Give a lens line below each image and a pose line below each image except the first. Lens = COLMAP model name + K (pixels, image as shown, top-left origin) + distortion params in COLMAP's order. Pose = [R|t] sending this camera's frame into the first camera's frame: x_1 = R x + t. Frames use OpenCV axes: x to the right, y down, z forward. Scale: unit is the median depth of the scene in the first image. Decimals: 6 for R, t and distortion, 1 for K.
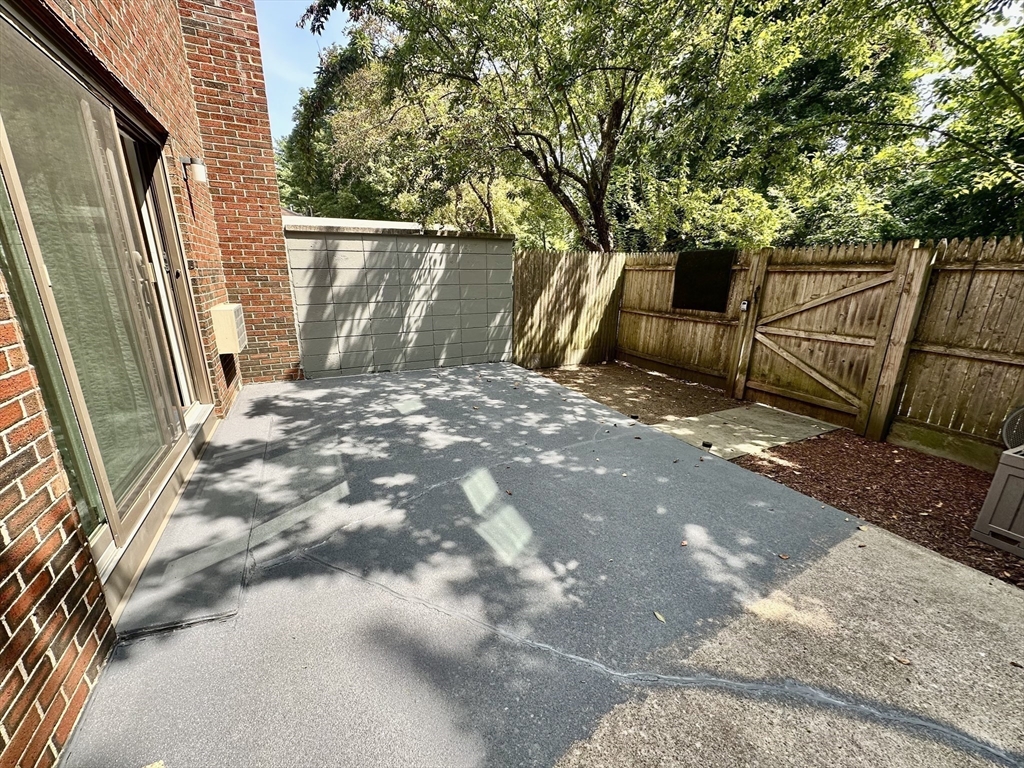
lens RADIAL K [[402.8, 0, 512.9], [0, 402.8, 385.7], [0, 0, 1]] dist [-0.008414, -0.000093]
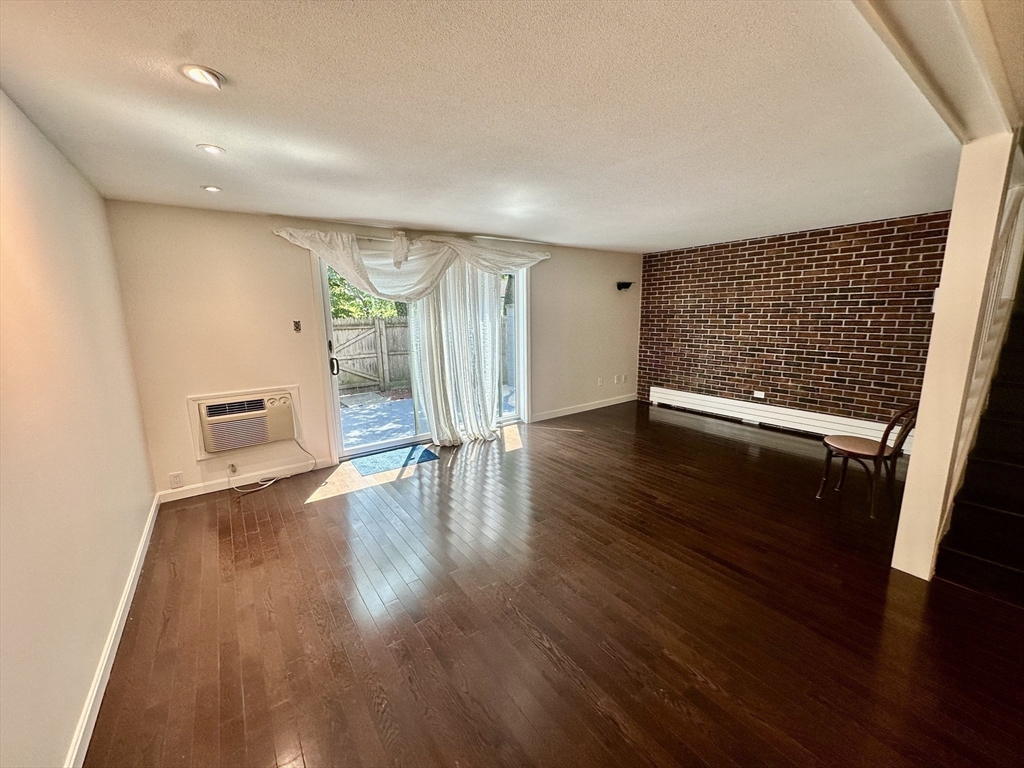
lens RADIAL K [[402.8, 0, 507.8], [0, 402.8, 394.6], [0, 0, 1]] dist [-0.008414, -0.000093]
pose [[-0.135941, -0.207267, 0.968793, -1.911288], [0.290910, 0.926413, 0.239020, -0.272625], [-0.947044, 0.314324, -0.065641, 0.535301]]
